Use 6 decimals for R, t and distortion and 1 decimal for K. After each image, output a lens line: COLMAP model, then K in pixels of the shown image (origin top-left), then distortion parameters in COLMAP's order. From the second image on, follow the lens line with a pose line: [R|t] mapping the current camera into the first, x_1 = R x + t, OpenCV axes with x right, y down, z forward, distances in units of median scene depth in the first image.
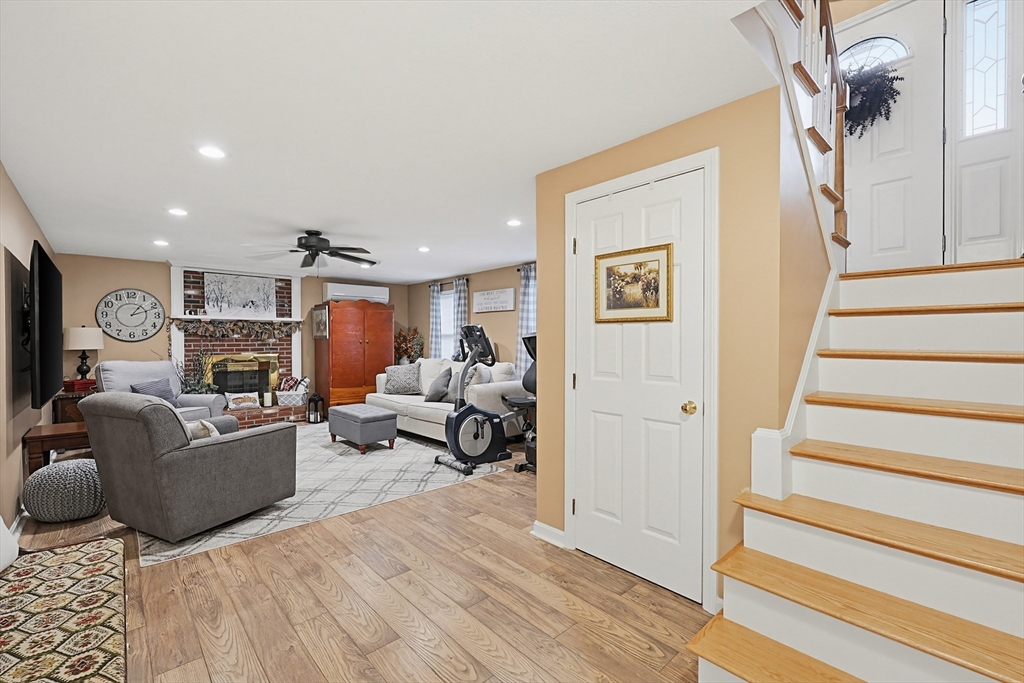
lens RADIAL K [[439.6, 0, 512.3], [0, 439.6, 349.4], [0, 0, 1]] dist [0.005137, -0.000355]
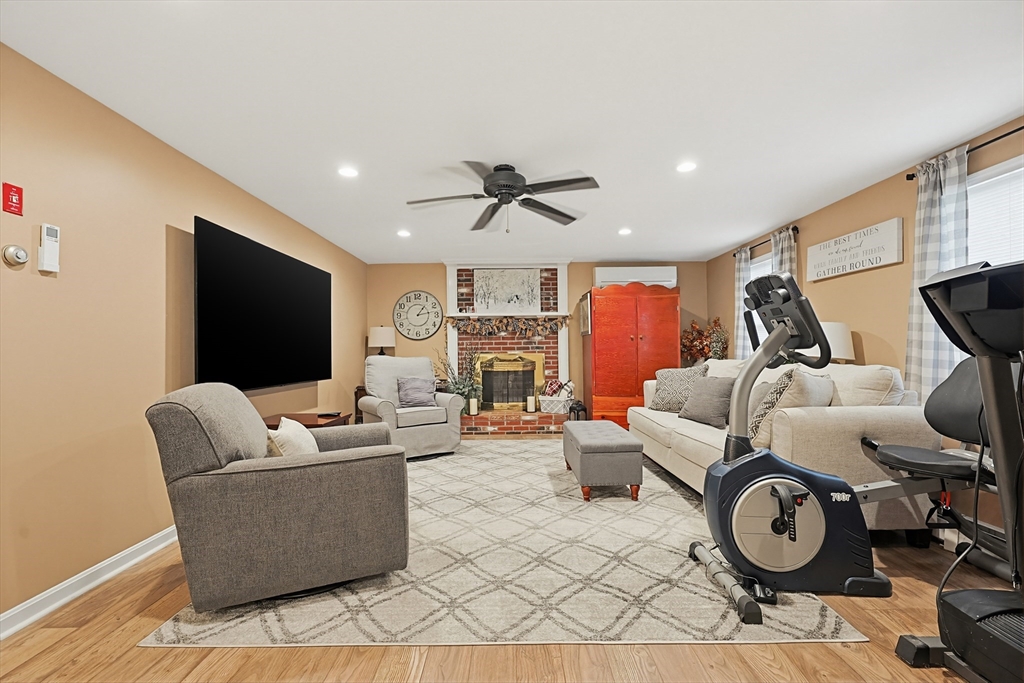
lens RADIAL K [[439.6, 0, 505.7], [0, 439.6, 346.2], [0, 0, 1]] dist [0.005137, -0.000355]
pose [[0.738328, -0.011898, -0.674337, 0.012792], [-0.006740, 0.999664, -0.025017, 0.025960], [0.674408, 0.023015, 0.738000, 0.418167]]
